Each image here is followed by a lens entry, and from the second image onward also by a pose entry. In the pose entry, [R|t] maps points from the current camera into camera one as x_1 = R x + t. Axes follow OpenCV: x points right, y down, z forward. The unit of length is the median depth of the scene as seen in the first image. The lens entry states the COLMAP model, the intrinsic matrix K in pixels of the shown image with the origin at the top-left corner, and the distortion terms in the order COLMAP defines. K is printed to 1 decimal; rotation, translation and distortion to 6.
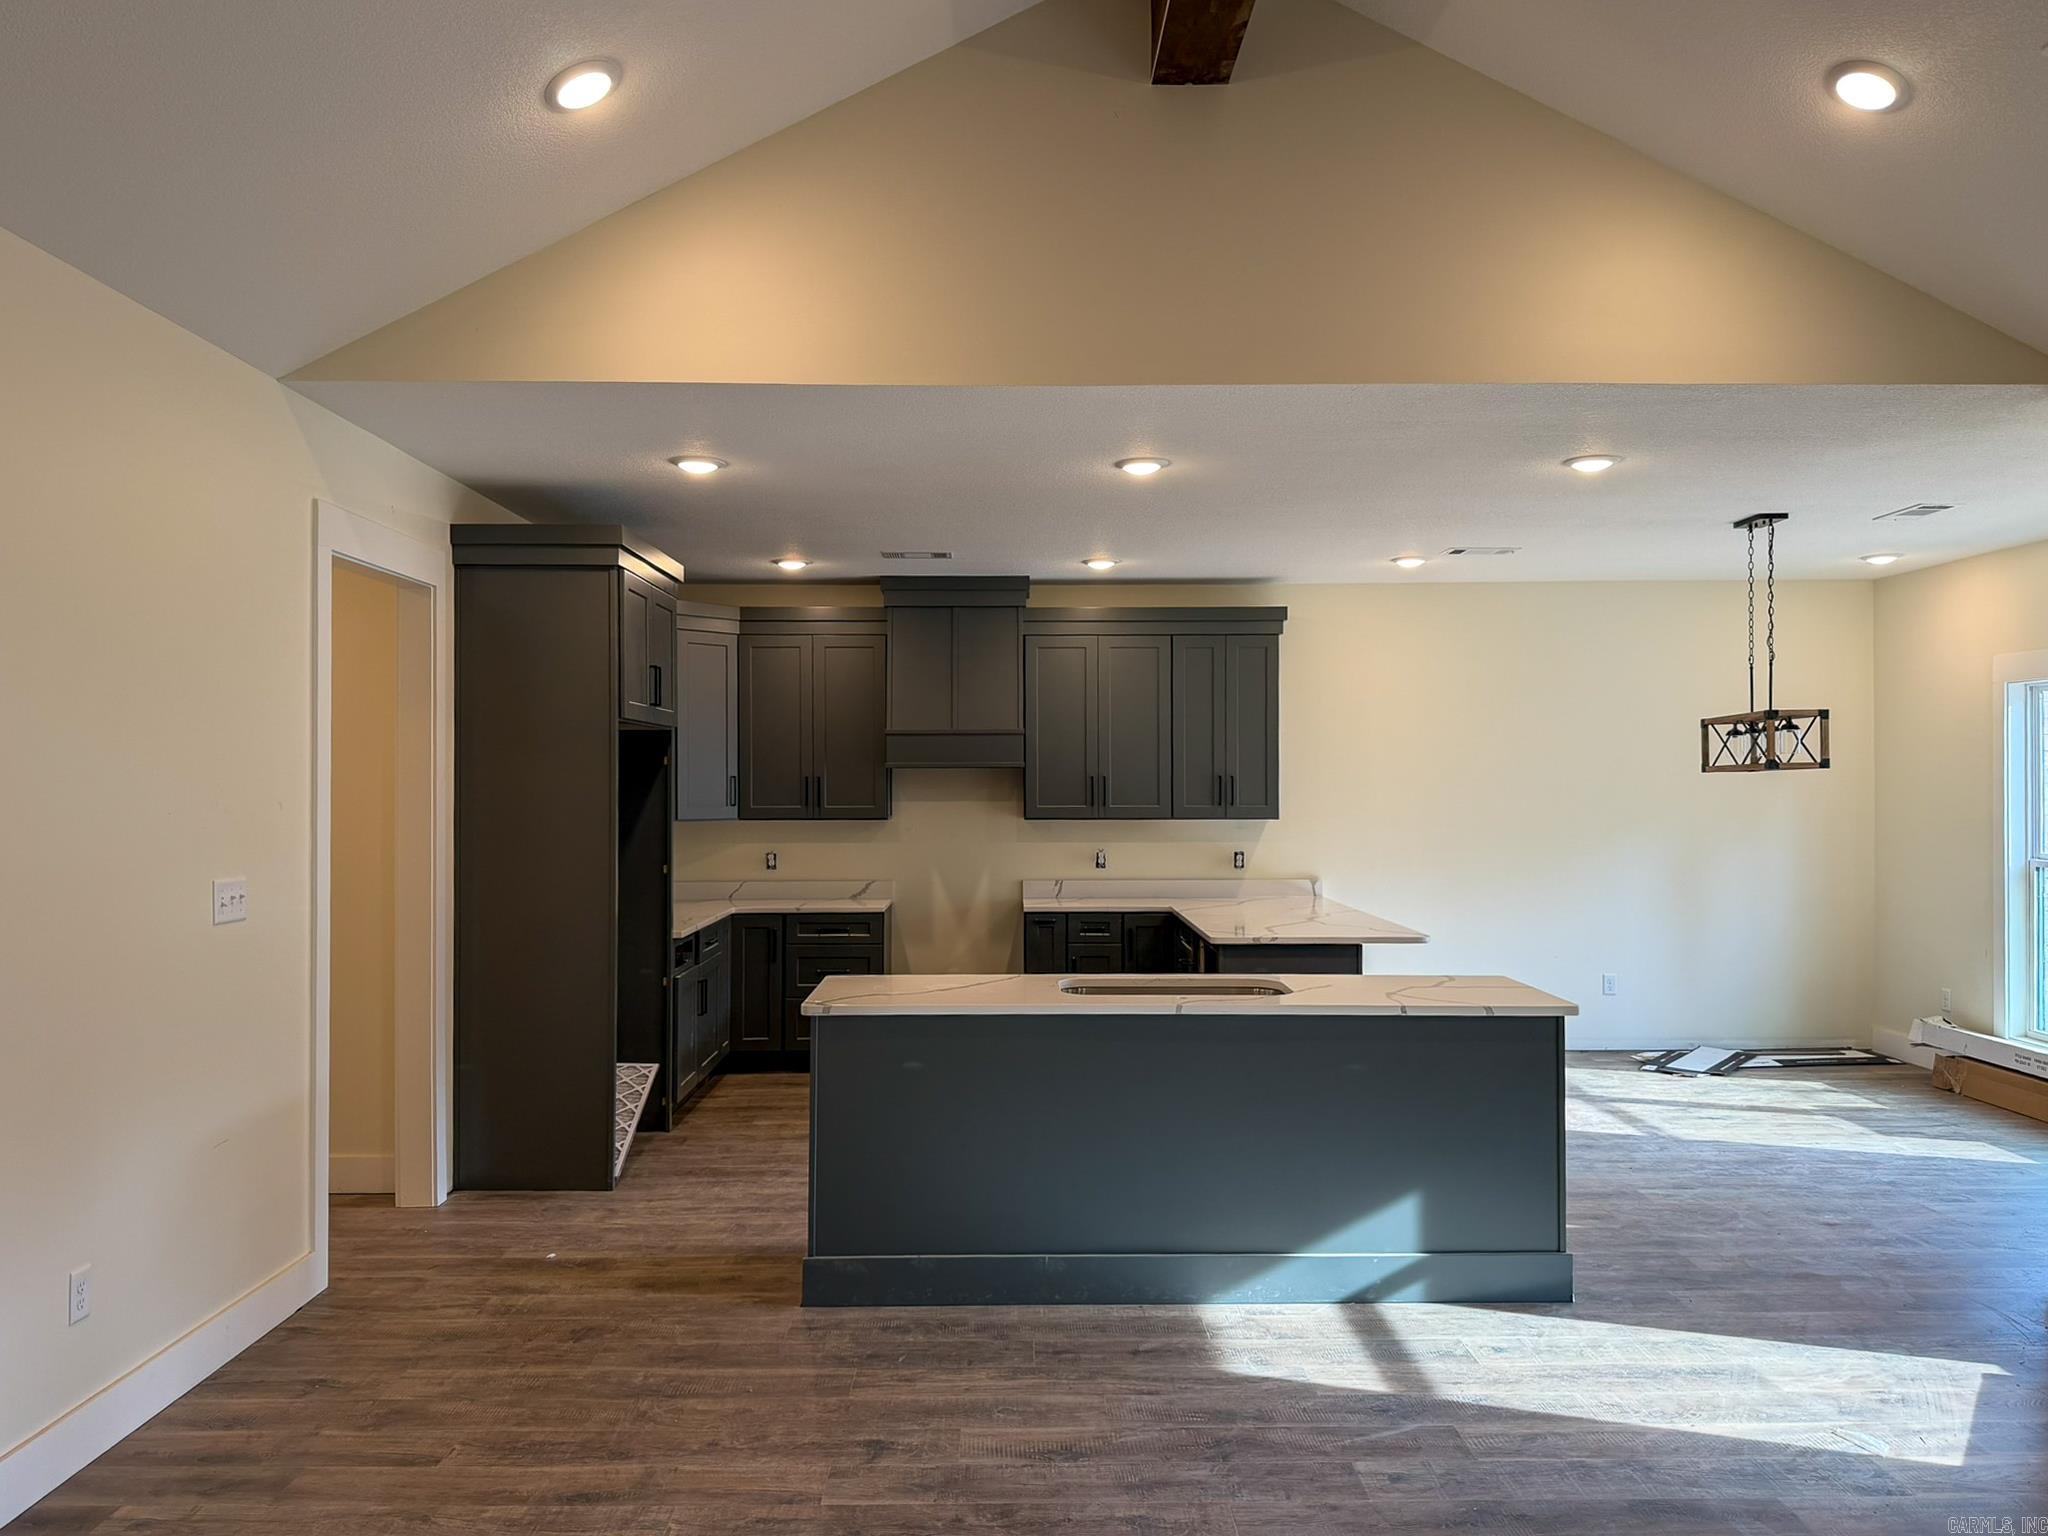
lens RADIAL K [[1467.8, 0, 1025.1], [0, 1467.8, 794.5], [0, 0, 1]] dist [0.063399, -0.106907]
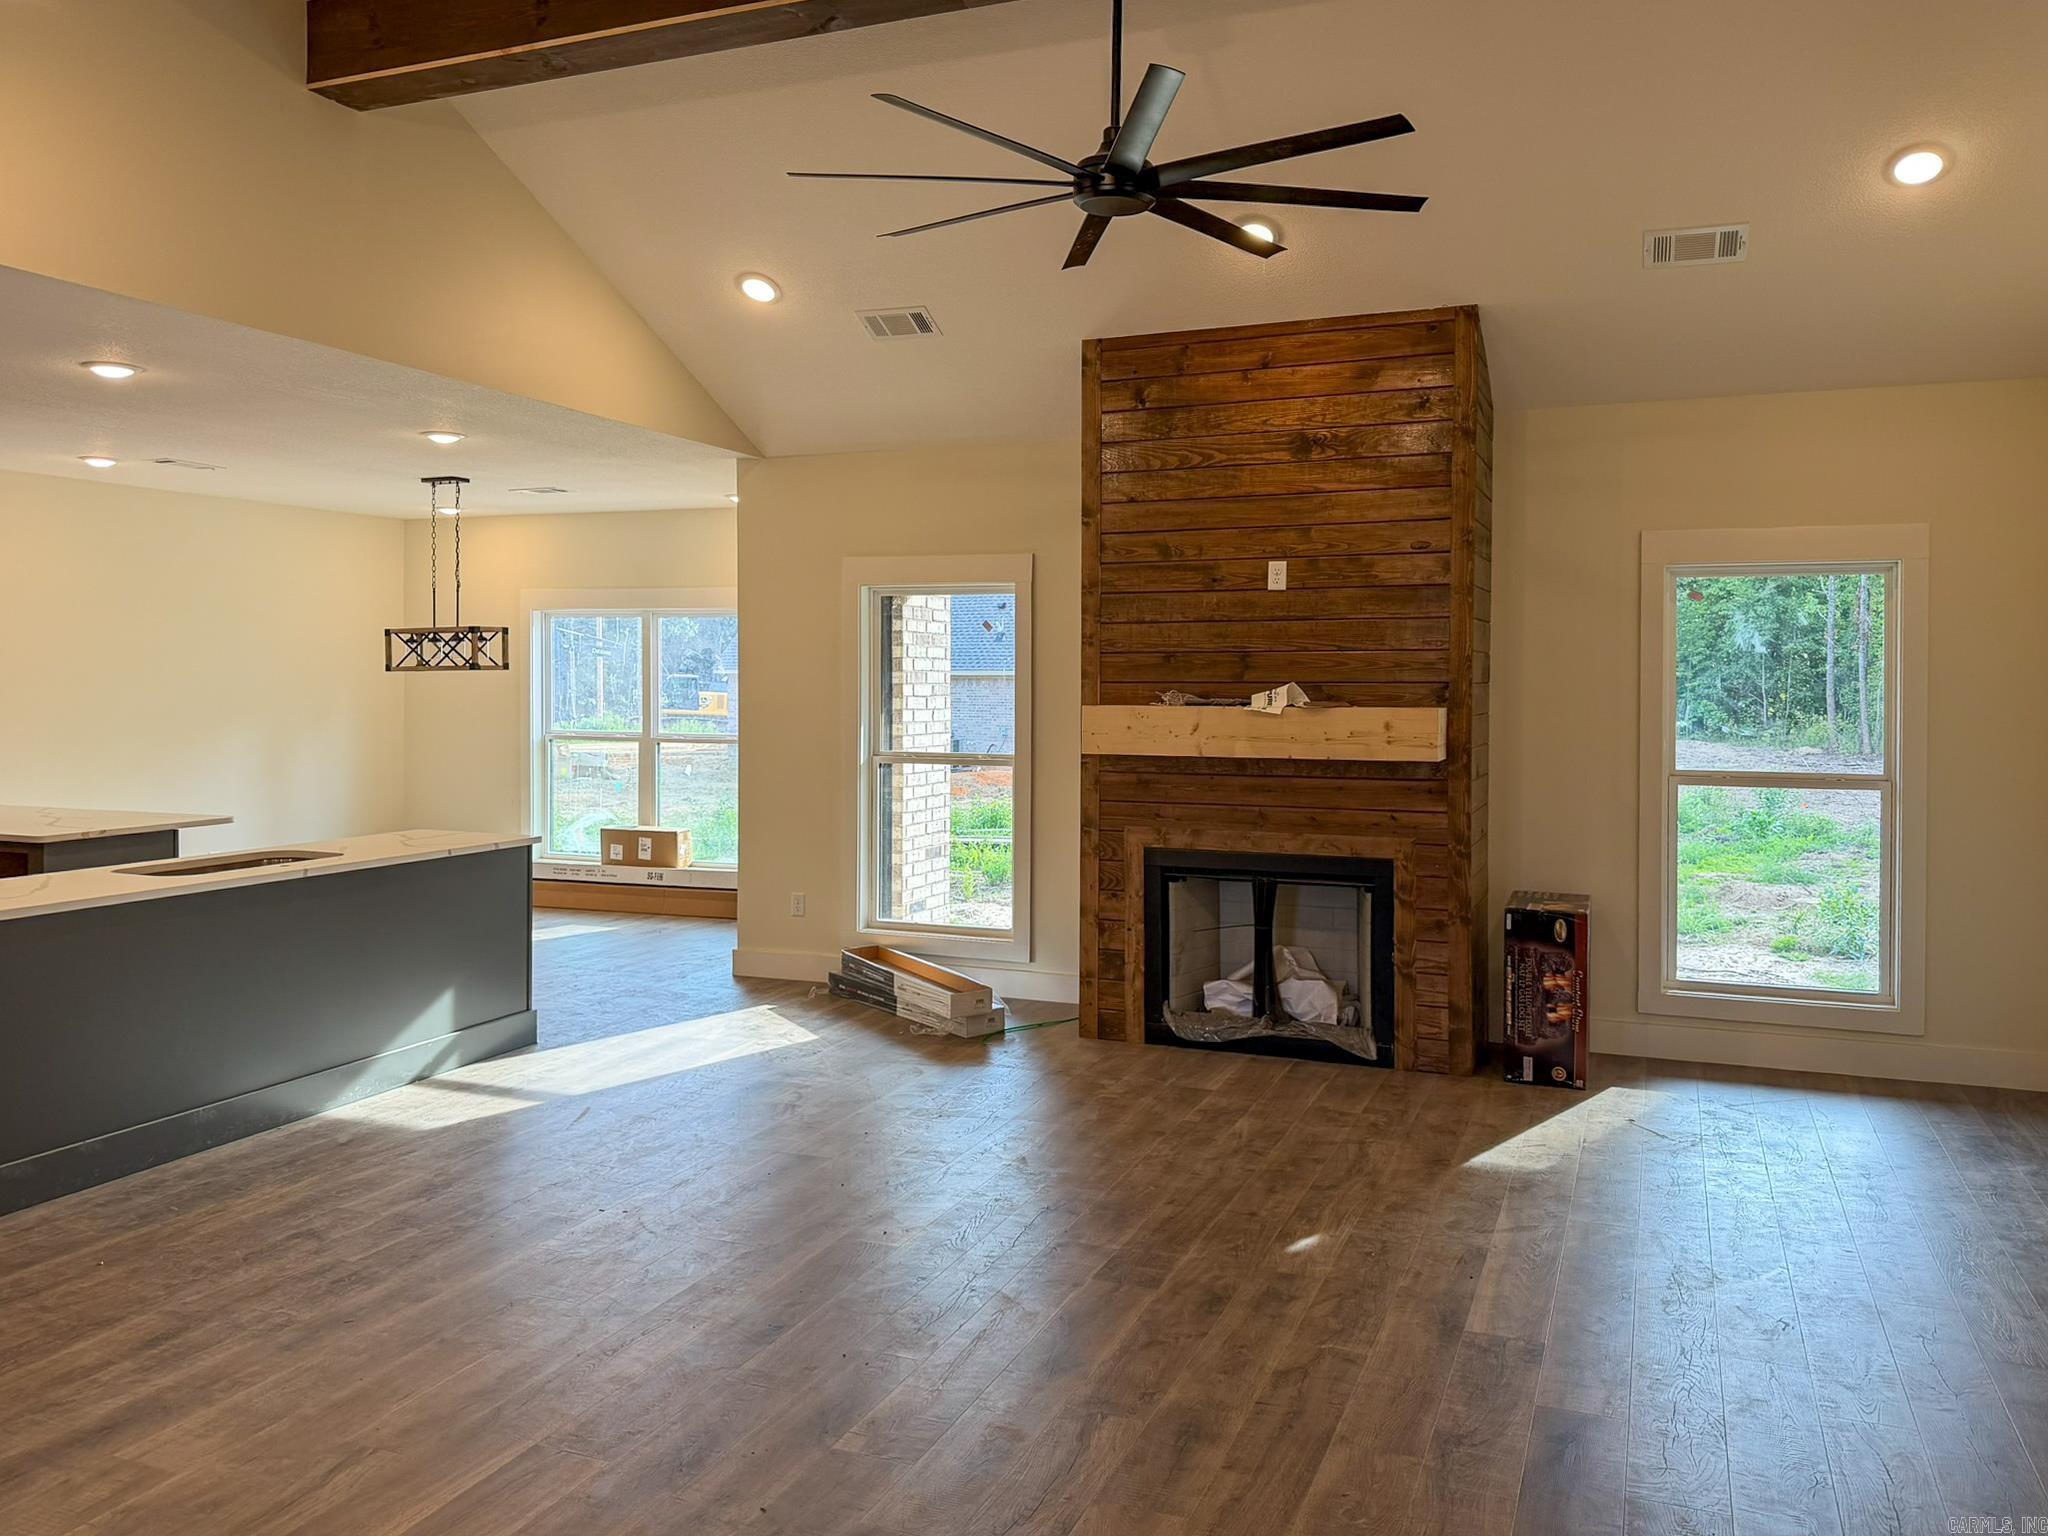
lens RADIAL K [[1436.2, 0, 1024.0], [0, 1436.2, 768.0], [0, 0, 1]] dist [0.000782, -0.001858]
pose [[0.418113, -0.054118, 0.906781, -0.686342], [0.004991, 0.998346, 0.057281, -0.000603], [-0.908381, -0.019424, 0.417692, -0.006111]]
